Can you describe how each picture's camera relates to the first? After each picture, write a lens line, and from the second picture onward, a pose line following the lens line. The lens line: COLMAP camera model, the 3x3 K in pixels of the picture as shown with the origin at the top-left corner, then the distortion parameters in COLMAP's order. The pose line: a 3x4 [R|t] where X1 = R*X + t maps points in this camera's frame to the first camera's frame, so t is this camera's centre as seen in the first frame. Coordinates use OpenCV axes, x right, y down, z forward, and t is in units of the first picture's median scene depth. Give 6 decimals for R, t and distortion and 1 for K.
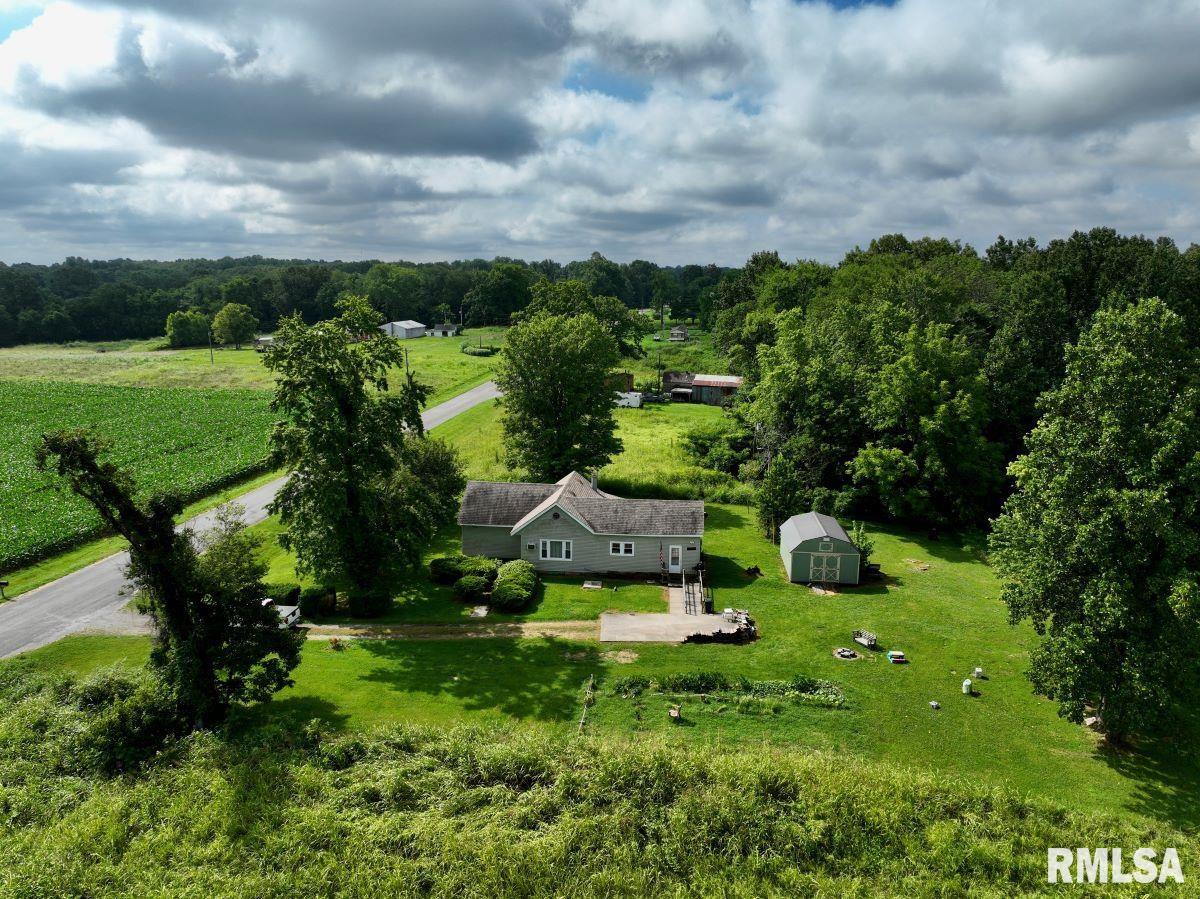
lens RADIAL K [[853.0, 0, 600.3], [0, 853.0, 452.6], [0, 0, 1]] dist [0.005491, 0.012834]
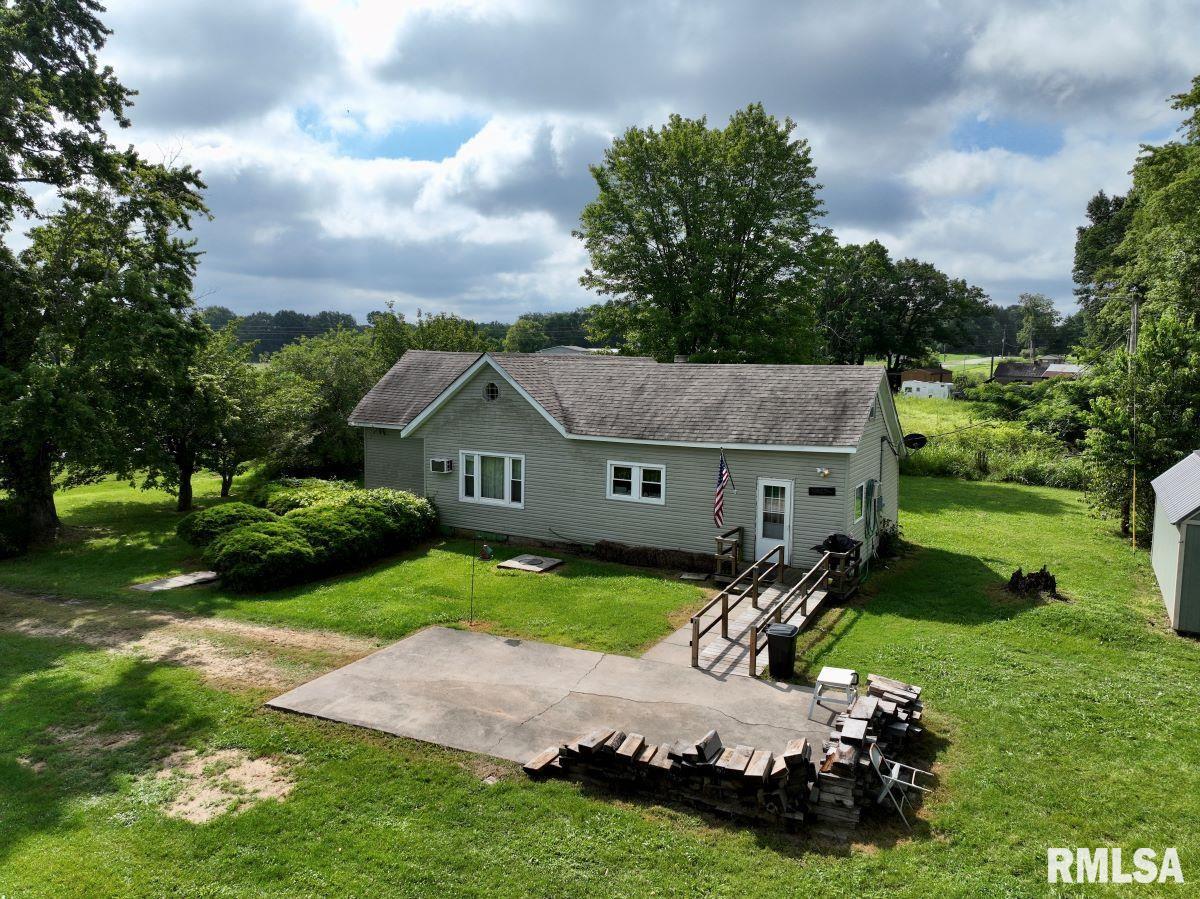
lens RADIAL K [[853.0, 0, 589.2], [0, 853.0, 467.1], [0, 0, 1]] dist [0.005491, 0.012834]
pose [[0.908324, 0.054985, -0.414636, 0.162100], [-0.083156, 0.995272, -0.050182, 0.127626], [0.409917, 0.080061, 0.908603, 0.661426]]
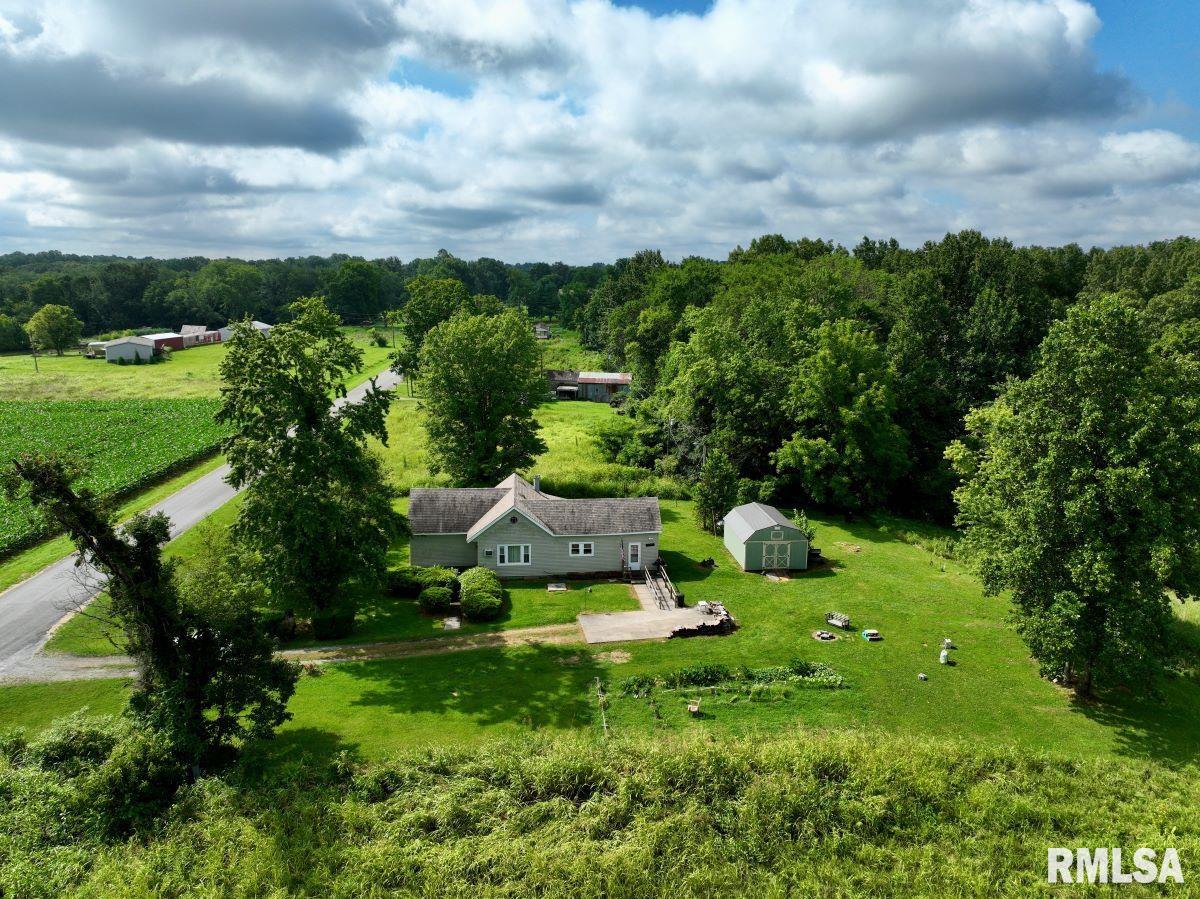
lens RADIAL K [[853.0, 0, 601.9], [0, 853.0, 444.4], [0, 0, 1]] dist [0.005491, 0.012834]
pose [[0.981395, -0.039287, 0.187939, -0.134939], [0.040466, 0.999178, -0.002443, -0.006268], [-0.187689, 0.010003, 0.982178, 0.014784]]
